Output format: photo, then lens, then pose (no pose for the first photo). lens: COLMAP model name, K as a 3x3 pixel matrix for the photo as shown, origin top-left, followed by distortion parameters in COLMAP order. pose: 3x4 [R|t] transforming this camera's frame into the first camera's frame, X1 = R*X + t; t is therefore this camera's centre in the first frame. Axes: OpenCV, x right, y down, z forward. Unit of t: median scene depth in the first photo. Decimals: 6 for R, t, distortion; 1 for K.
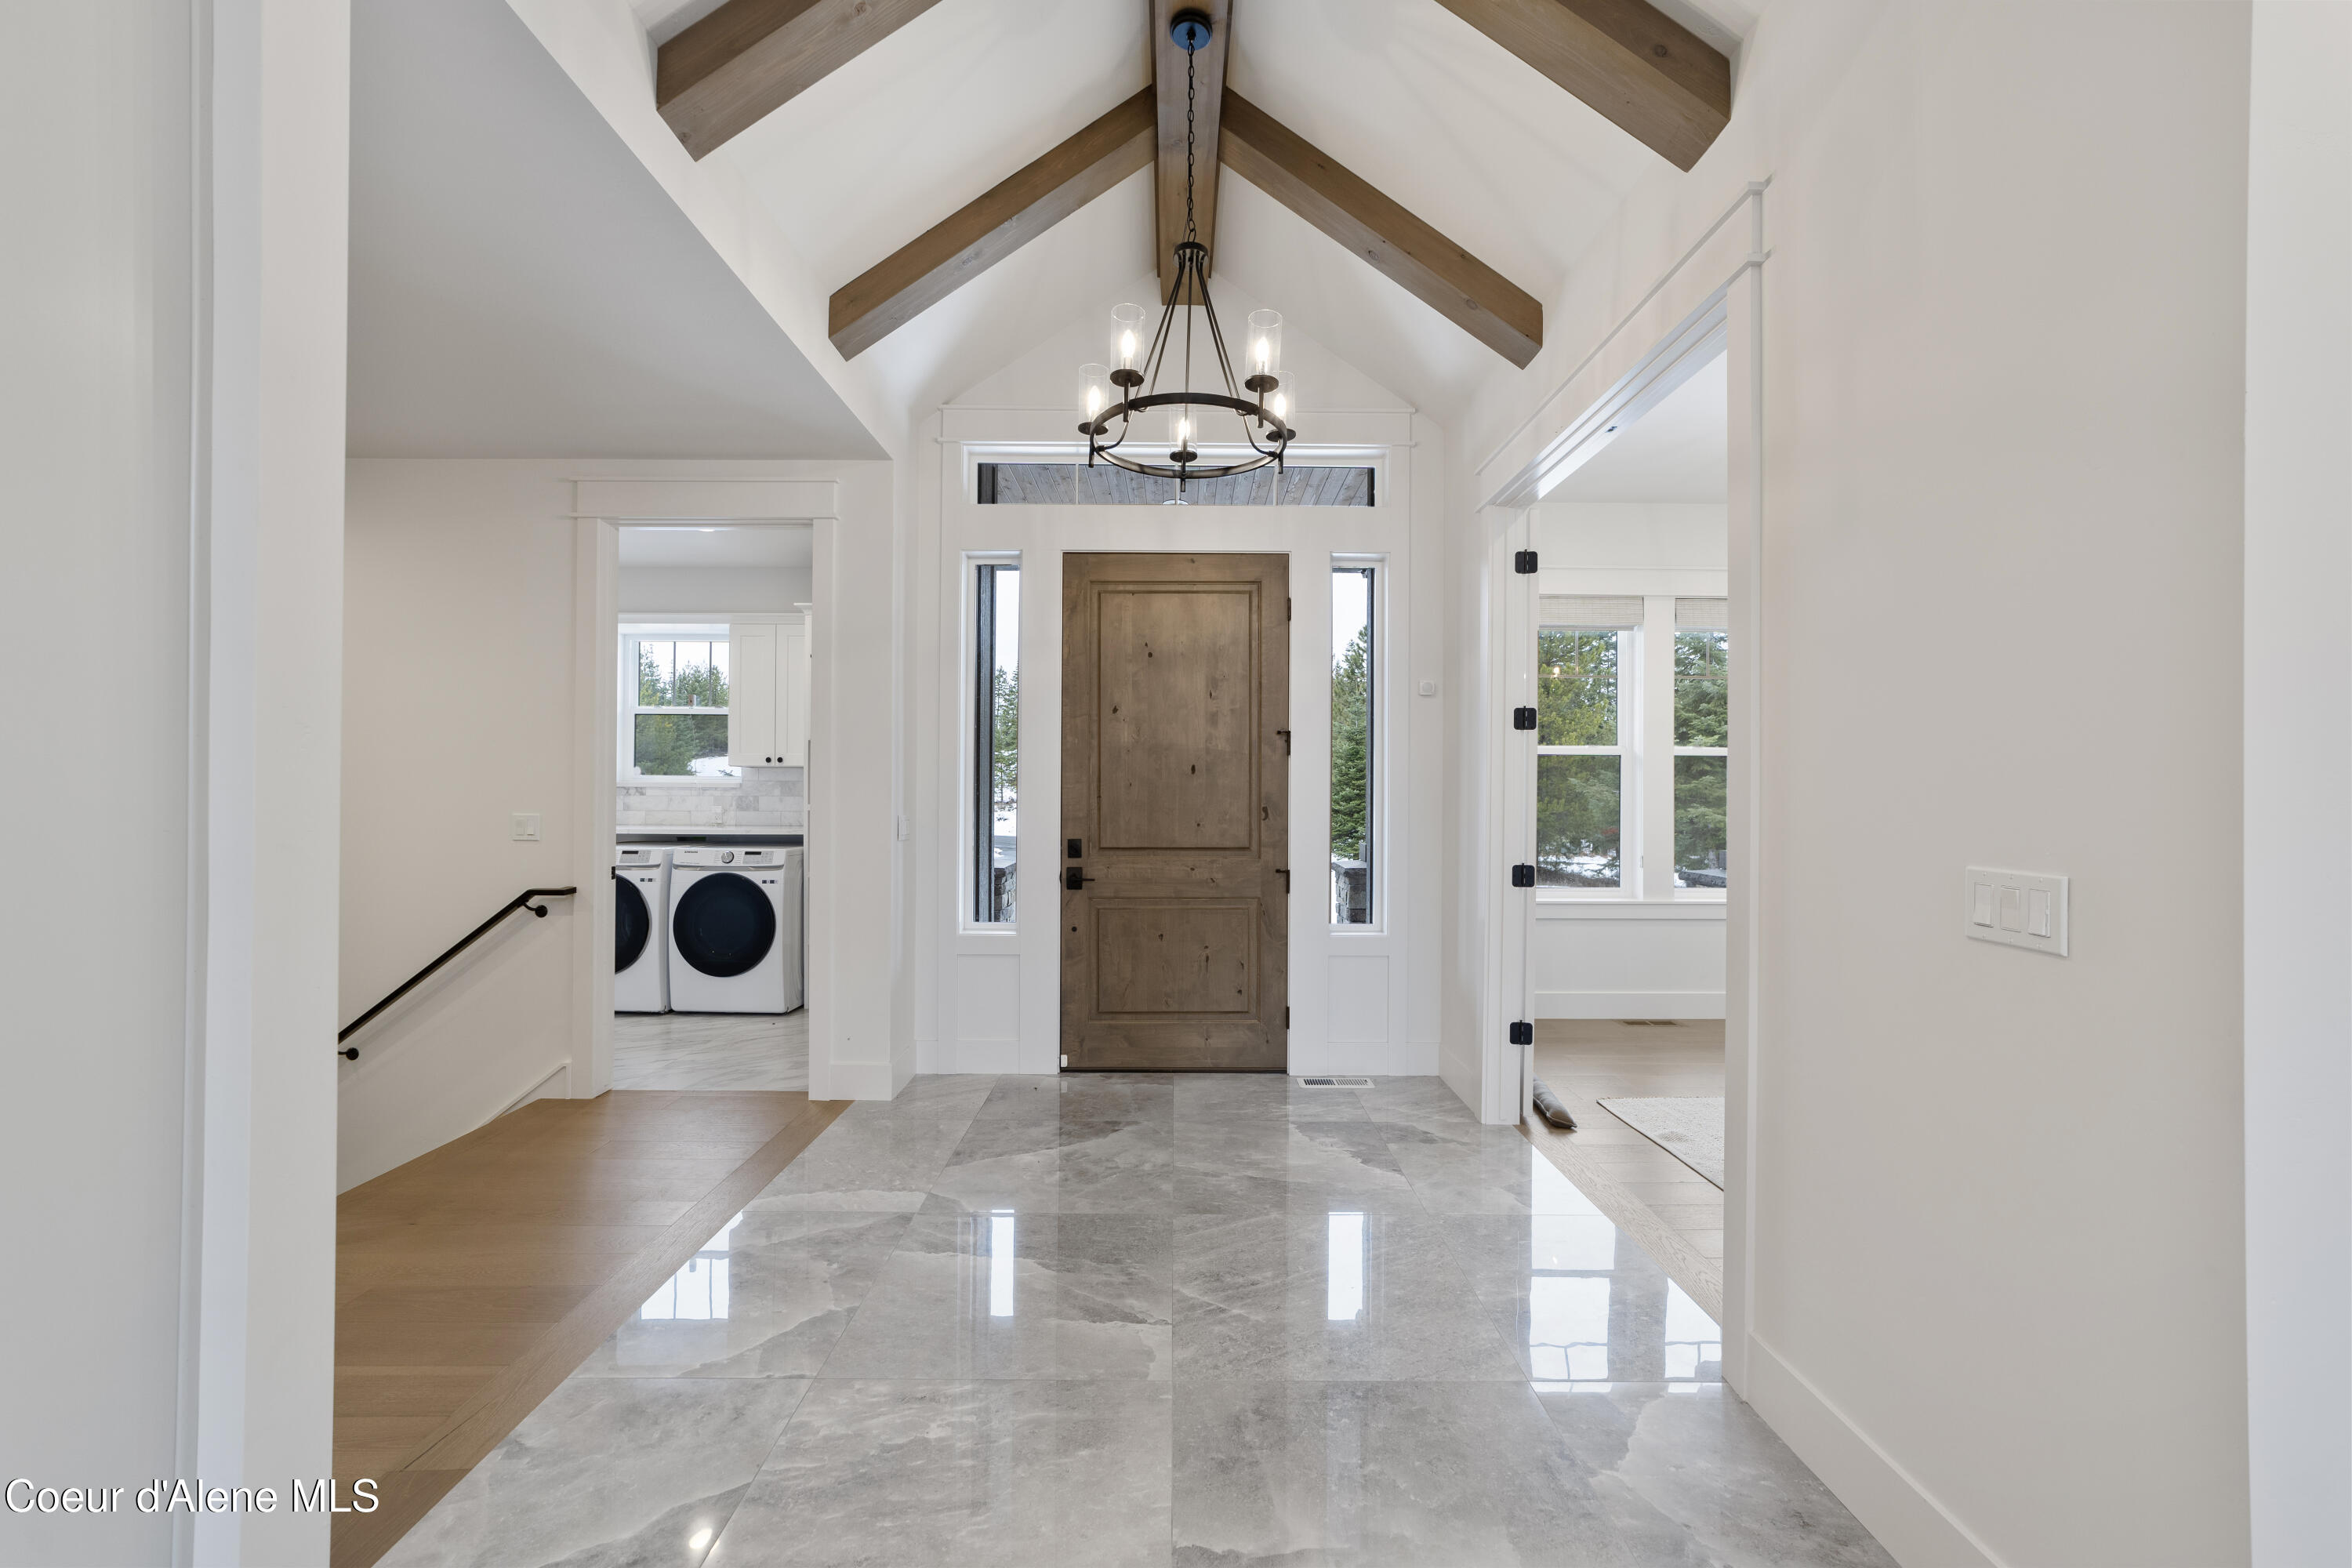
lens RADIAL K [[901.2, 0, 1179.6], [0, 901.2, 786.4], [0, 0, 1]] dist [-0.018850, 0.009862]
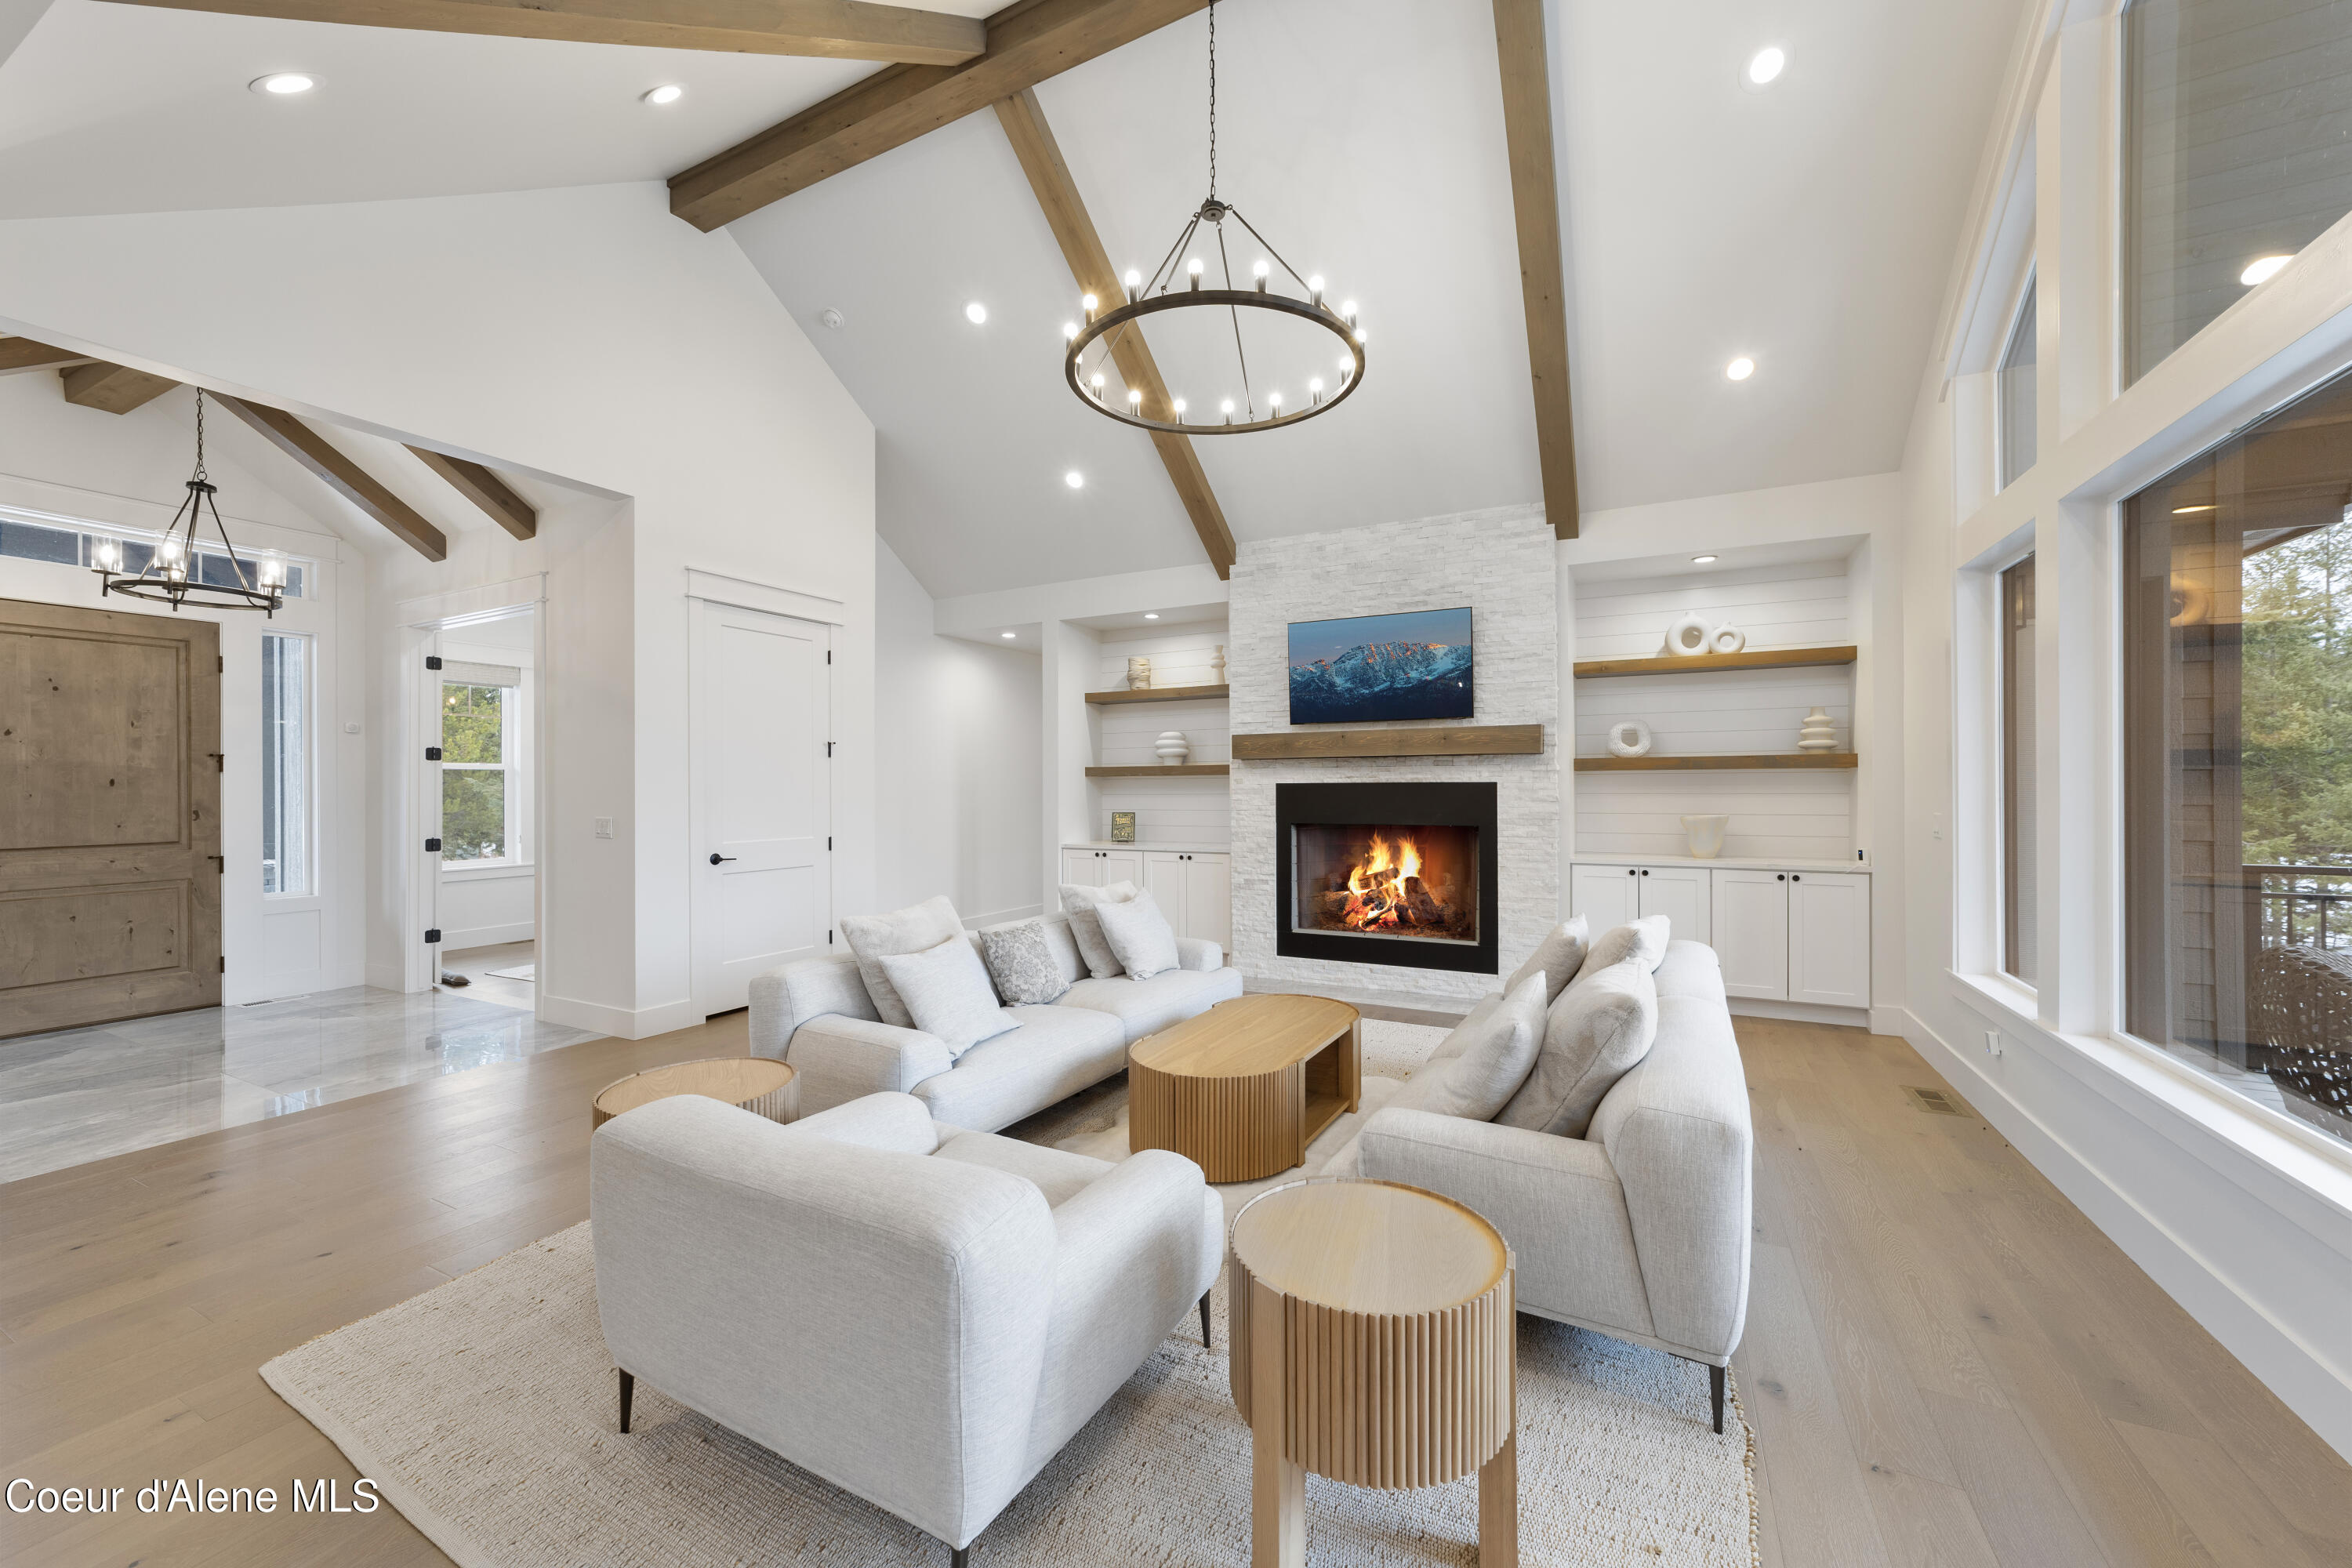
lens RADIAL K [[901.2, 0, 1179.6], [0, 901.2, 786.4], [0, 0, 1]] dist [-0.018850, 0.009862]
pose [[0.468915, -0.007683, 0.883210, -0.390885], [0.004021, 0.999970, 0.006564, -0.015754], [-0.883234, 0.000474, 0.468932, -0.908900]]
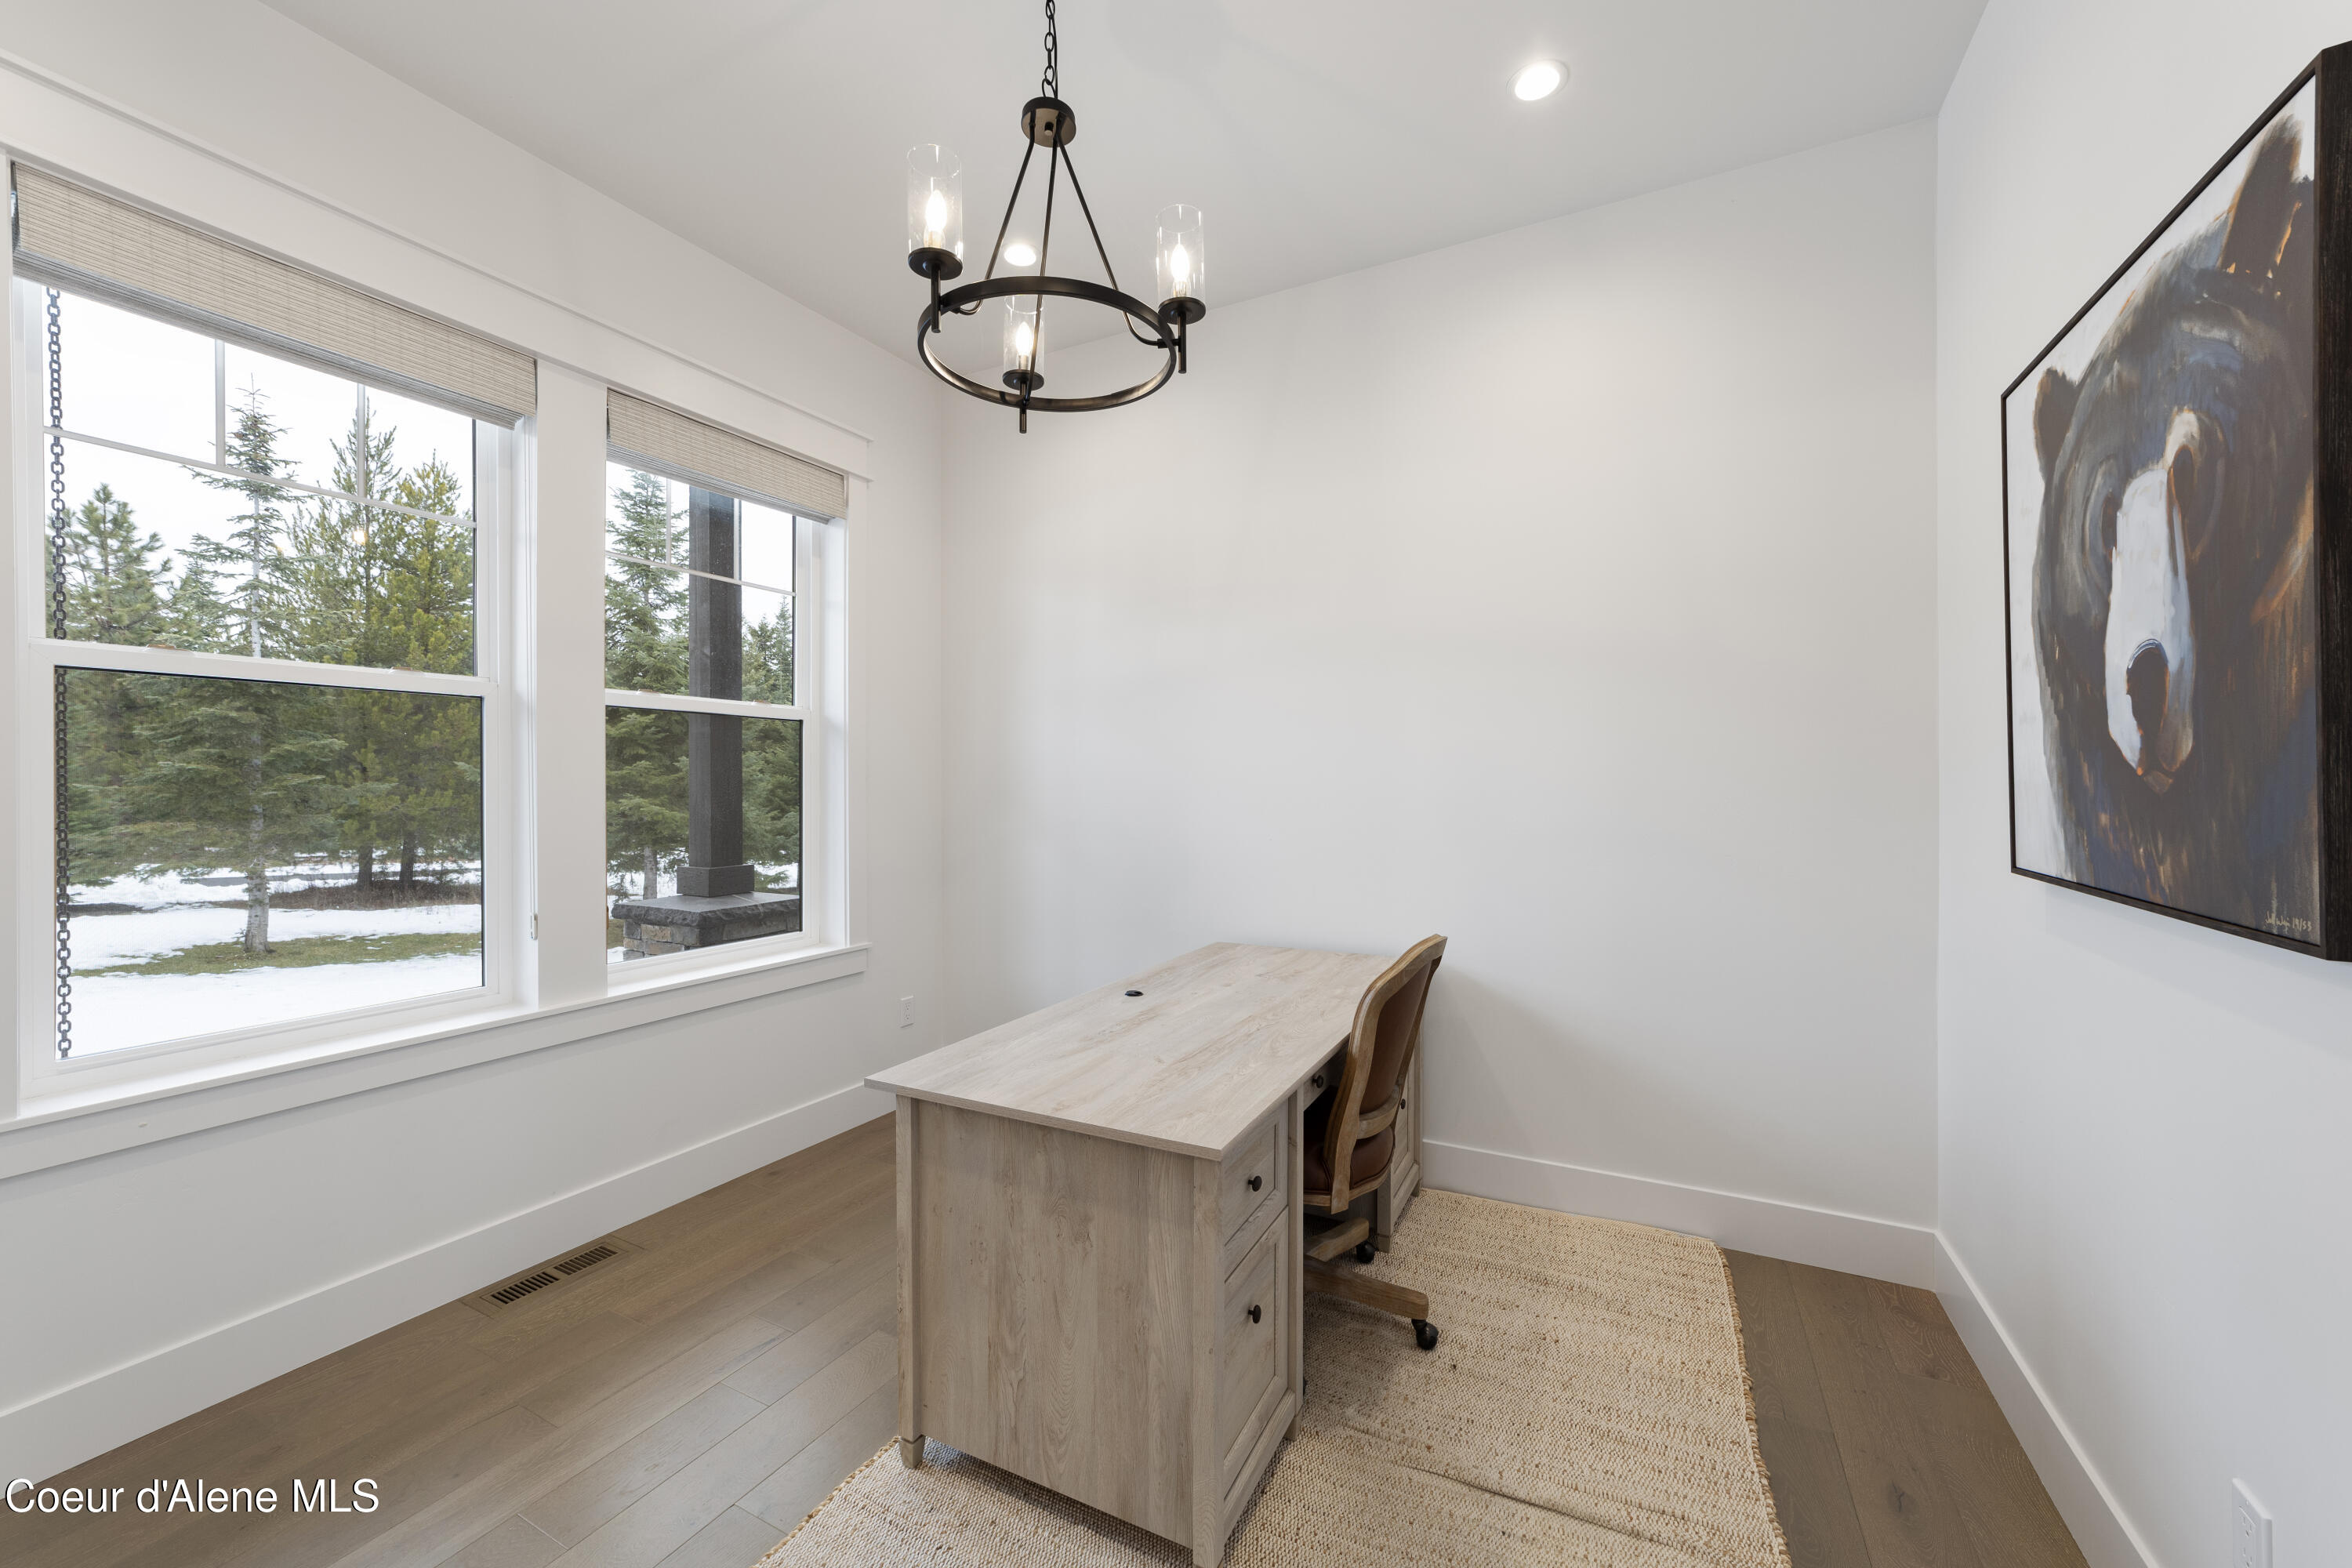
lens RADIAL K [[901.2, 0, 1179.6], [0, 901.2, 786.4], [0, 0, 1]] dist [-0.018850, 0.009862]
pose [[0.474331, -0.009764, 0.880293, 0.333218], [-0.002221, 0.999922, 0.012287, 0.005884], [-0.880344, -0.007783, 0.474272, 0.608862]]
